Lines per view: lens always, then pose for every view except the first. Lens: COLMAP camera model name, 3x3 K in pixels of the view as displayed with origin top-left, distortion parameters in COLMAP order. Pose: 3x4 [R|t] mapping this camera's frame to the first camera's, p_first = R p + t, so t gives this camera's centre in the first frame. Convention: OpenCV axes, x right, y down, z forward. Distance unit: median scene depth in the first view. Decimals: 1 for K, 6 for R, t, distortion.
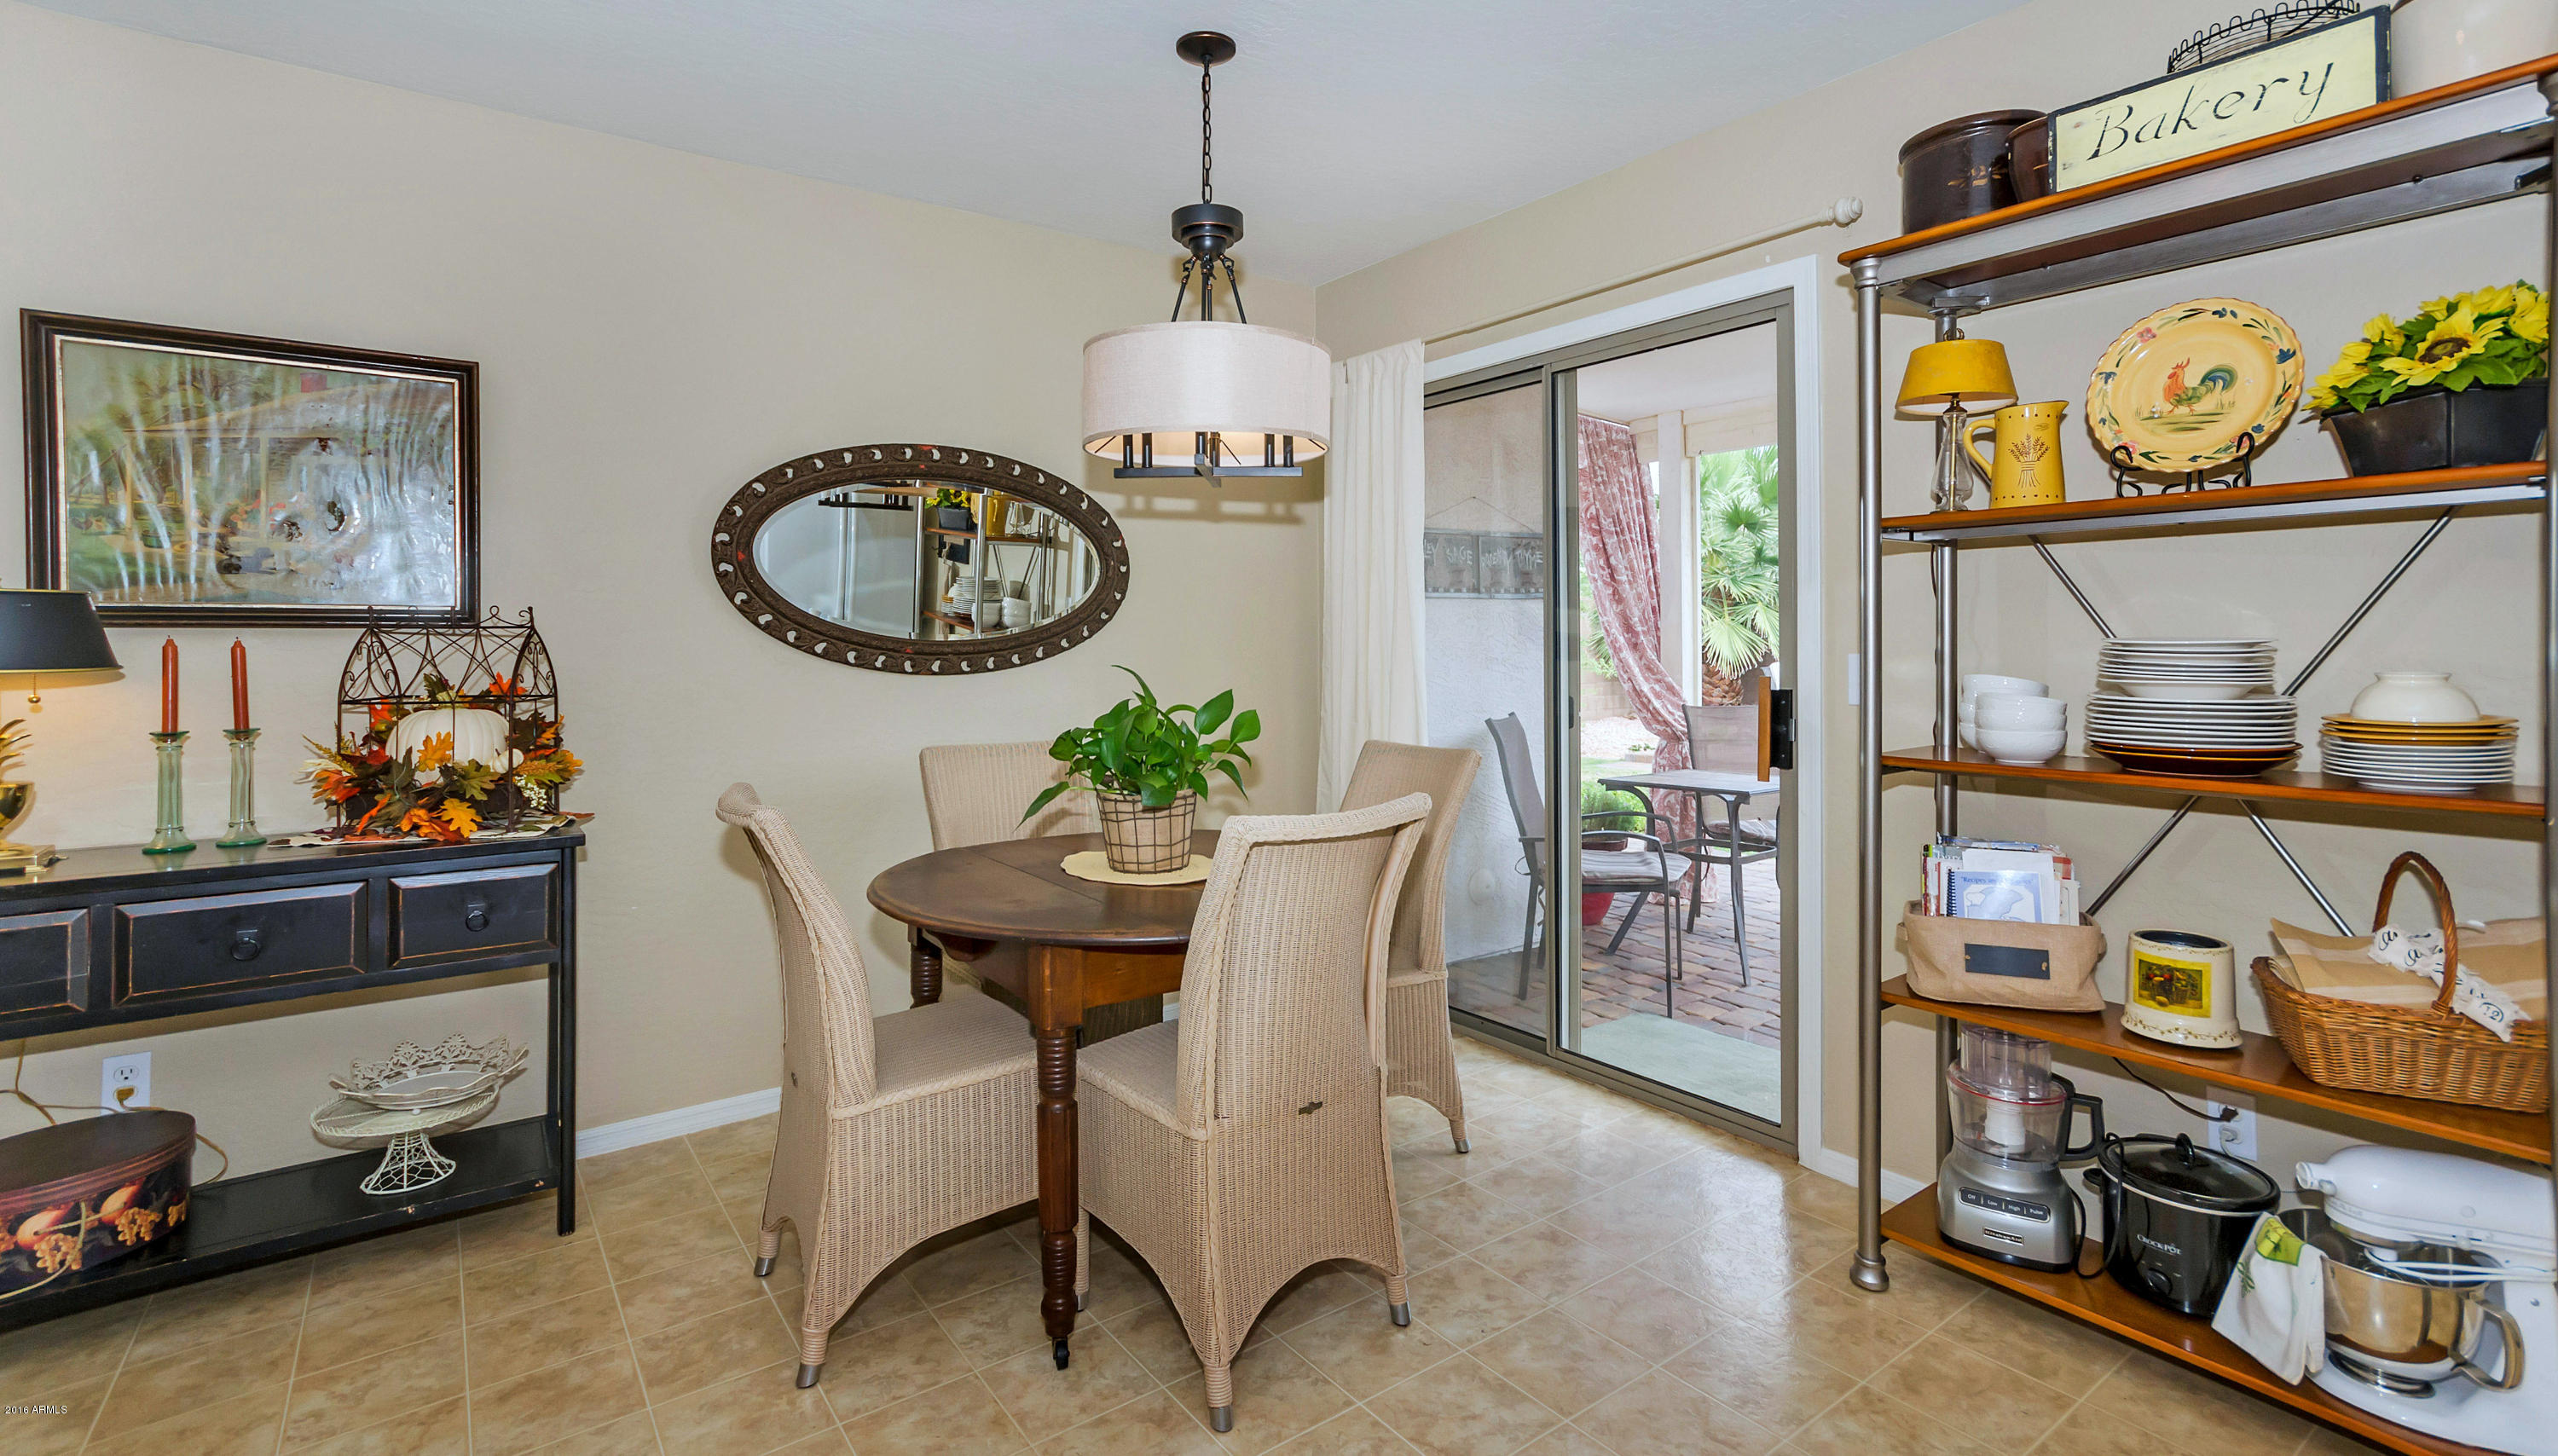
lens RADIAL K [[1220.5, 0, 1244.4], [0, 1220.5, 666.5], [0, 0, 1]] dist [0.021789, 0.000084]
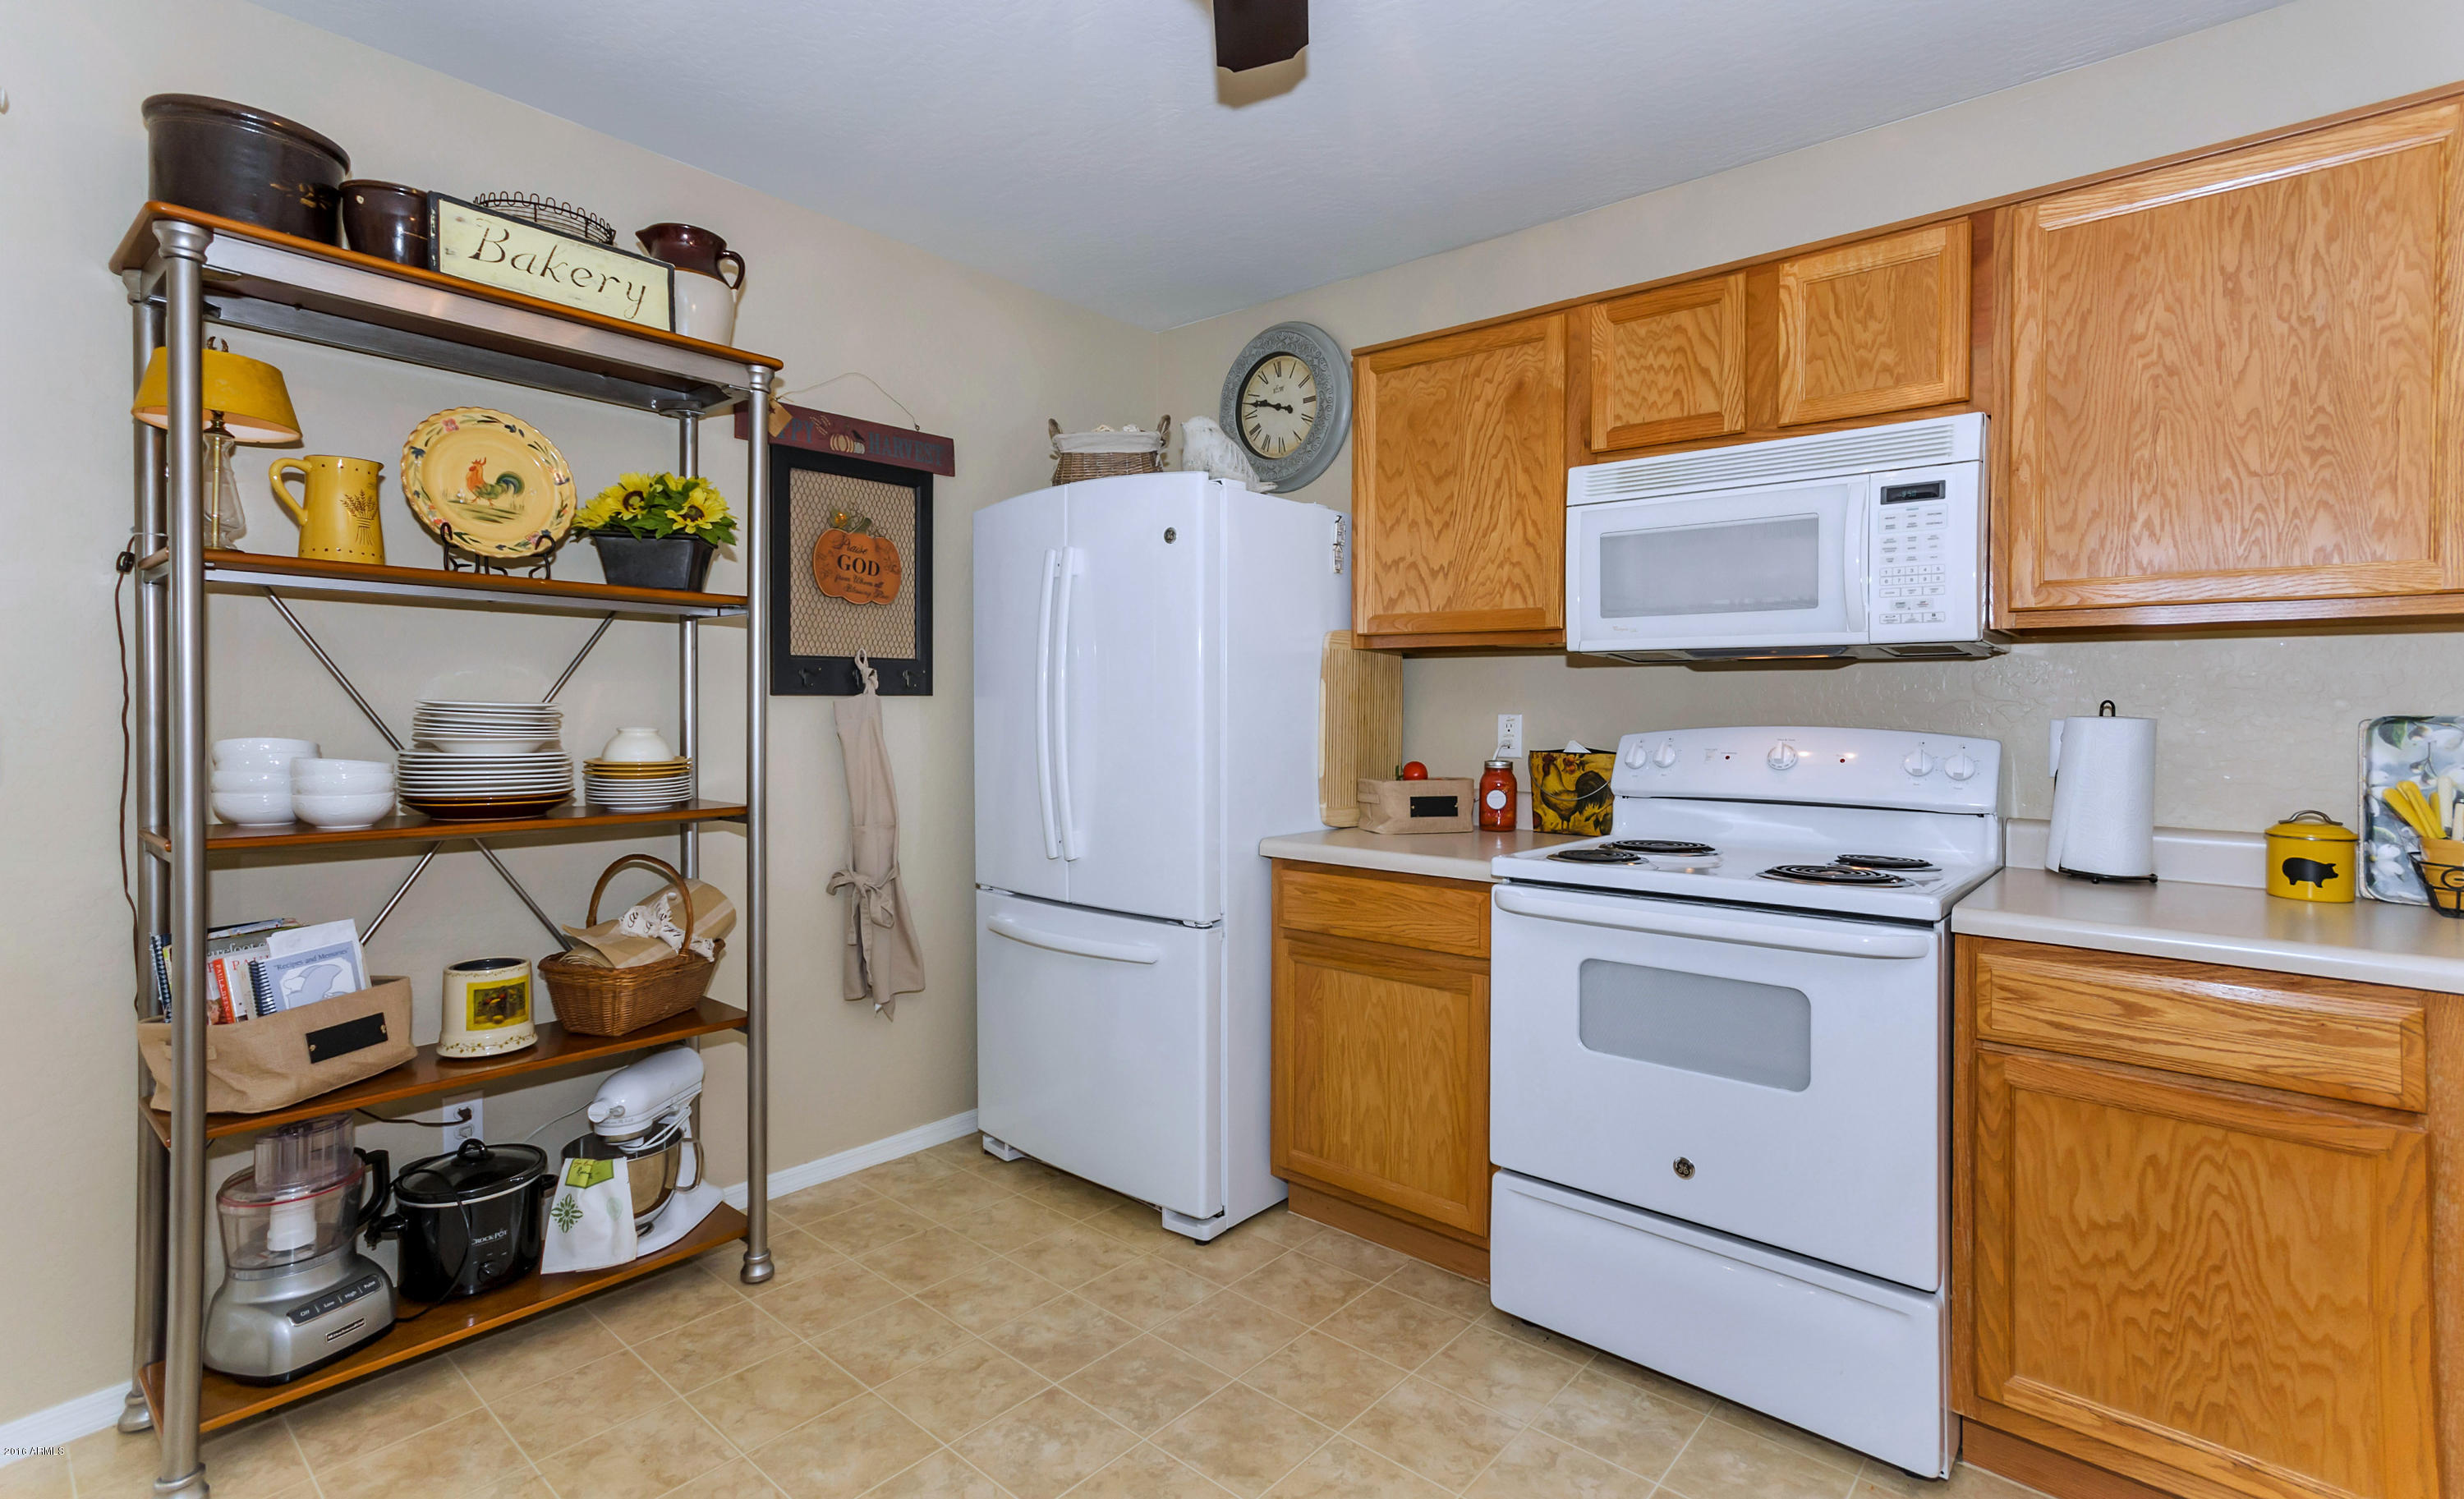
lens RADIAL K [[1133.5, 0, 1222.1], [0, 1133.5, 704.0], [0, 0, 1]] dist [-0.001568, 0.014440]
pose [[-0.227601, 0.008368, 0.973719, -0.421889], [0.012910, 0.999901, -0.005576, -0.005176], [-0.973669, 0.011301, -0.227687, 0.575284]]
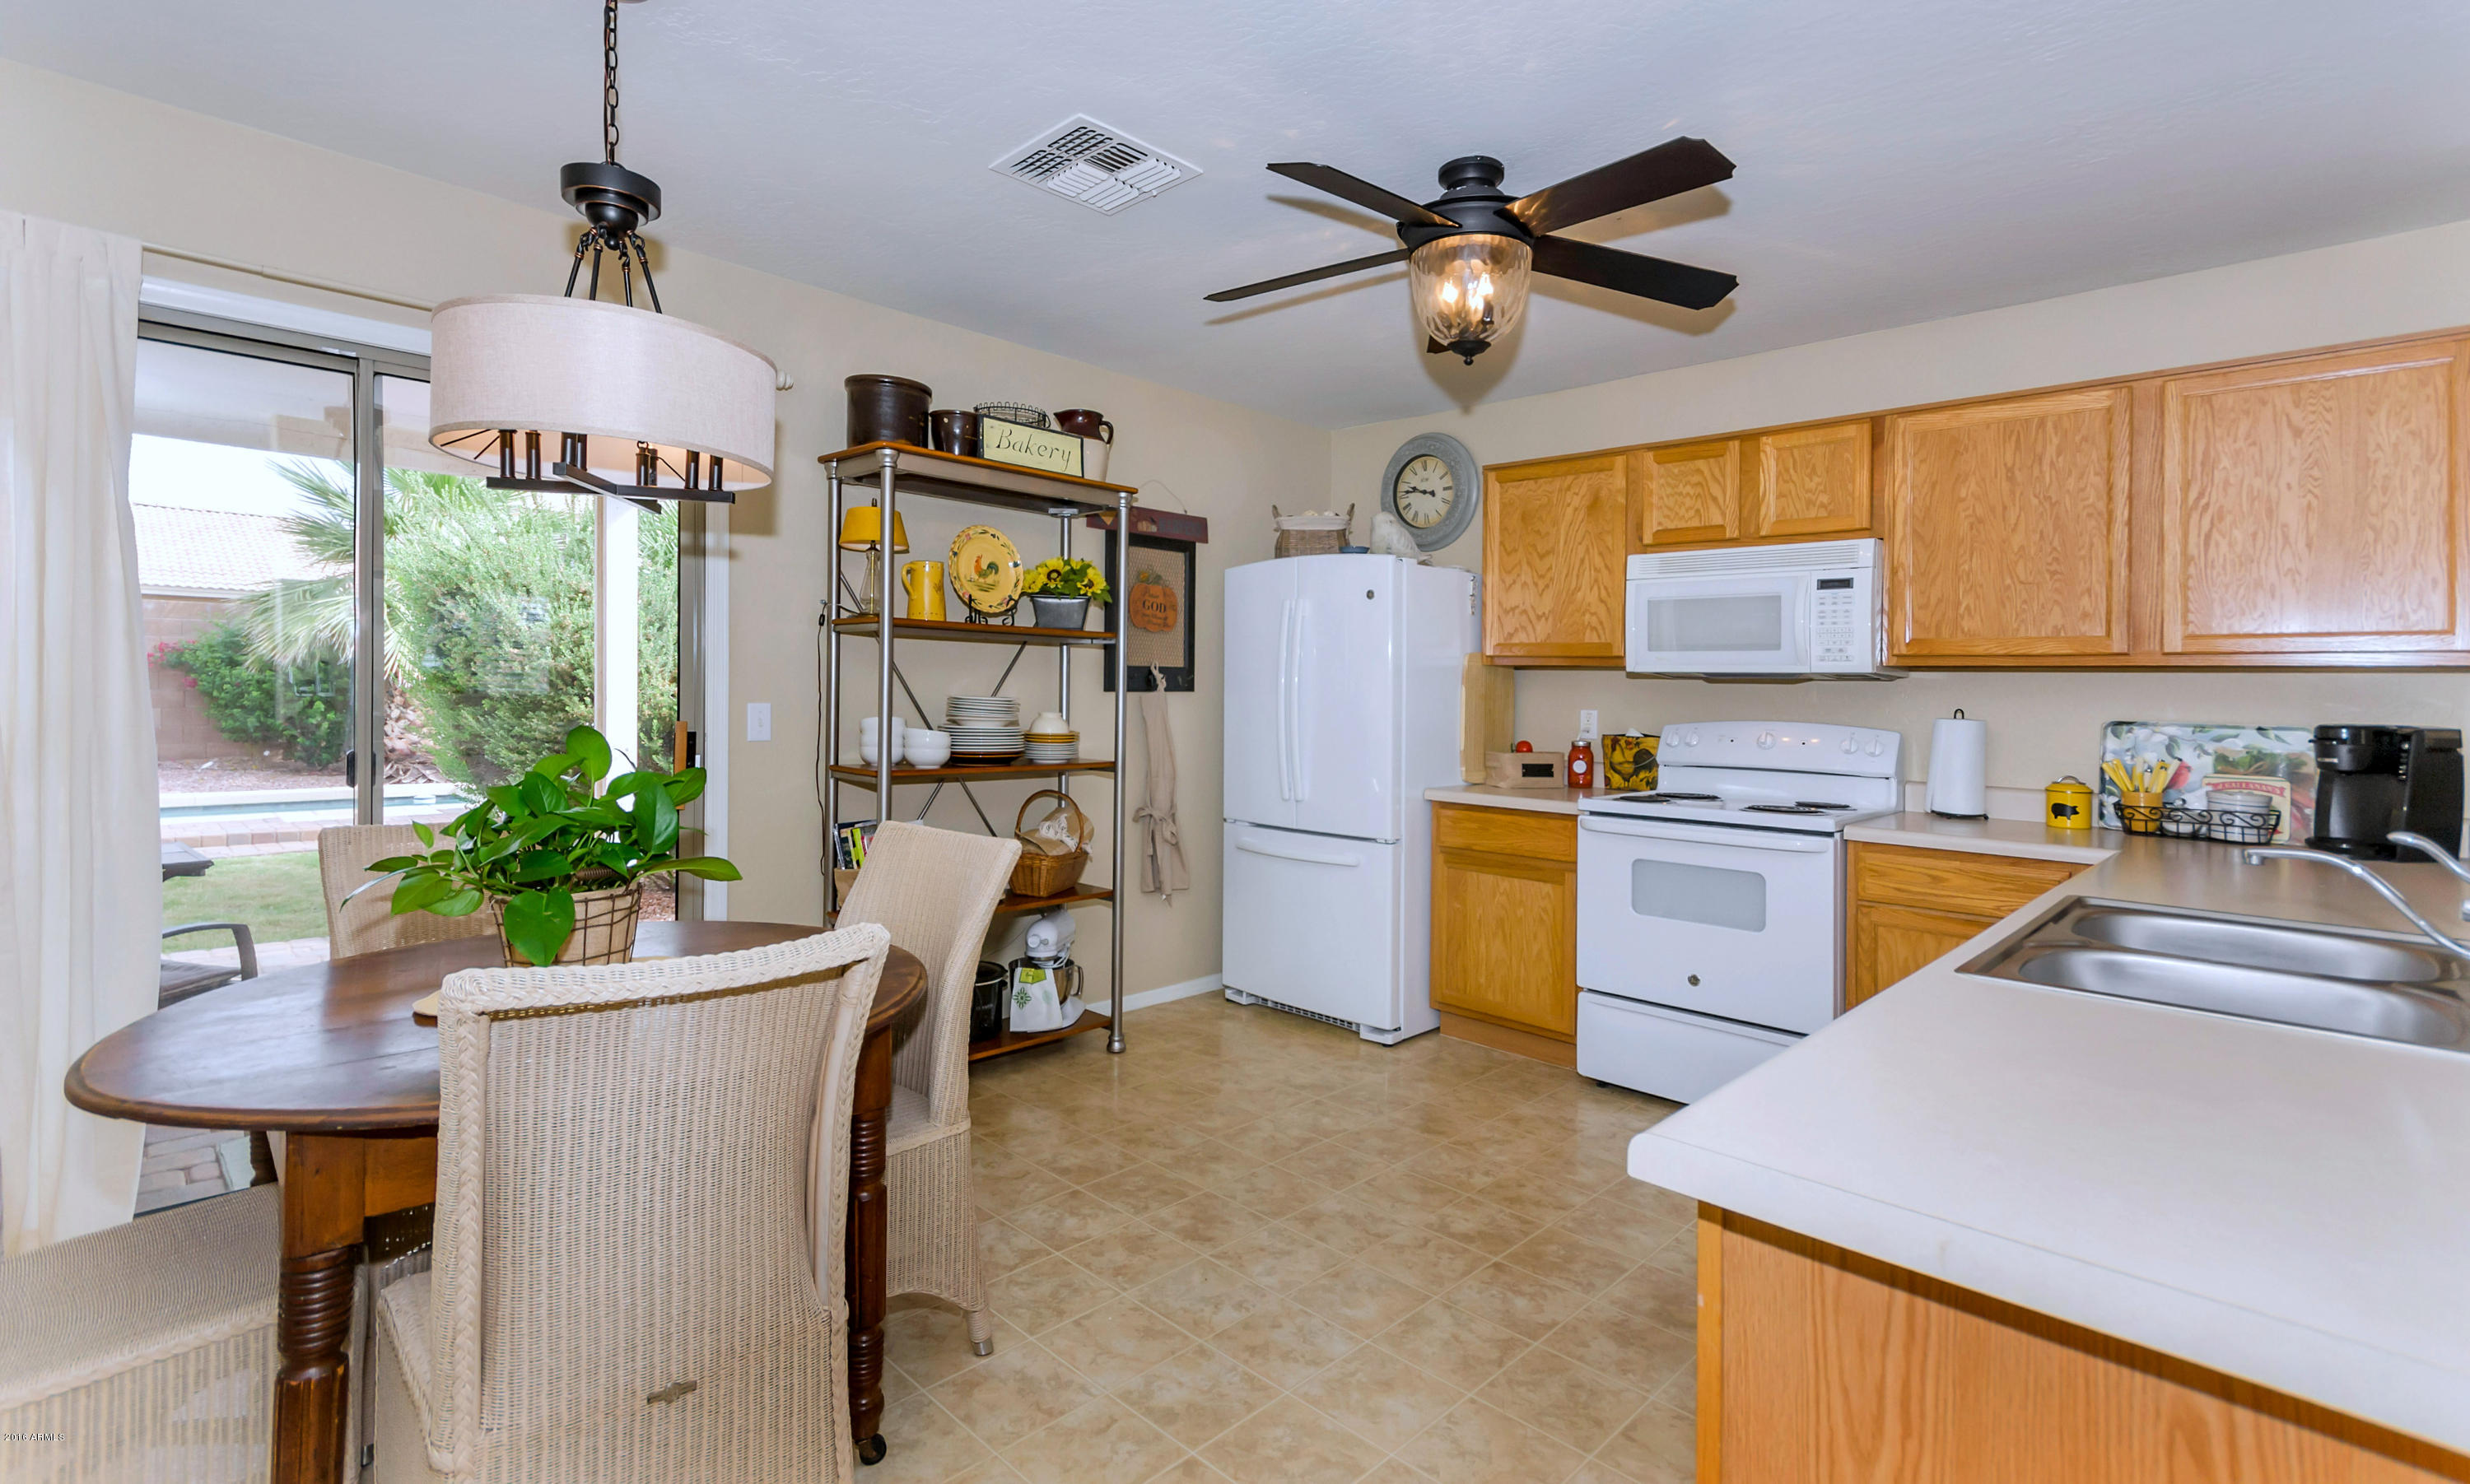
lens RADIAL K [[1115.0, 0, 1223.7], [0, 1115.0, 657.8], [0, 0, 1]] dist [0.014012, 0.000079]
pose [[-0.163812, 0.031354, 0.985993, -1.057990], [0.000306, 0.999496, -0.031733, -0.026451], [-0.986491, -0.004896, -0.163739, 0.910406]]
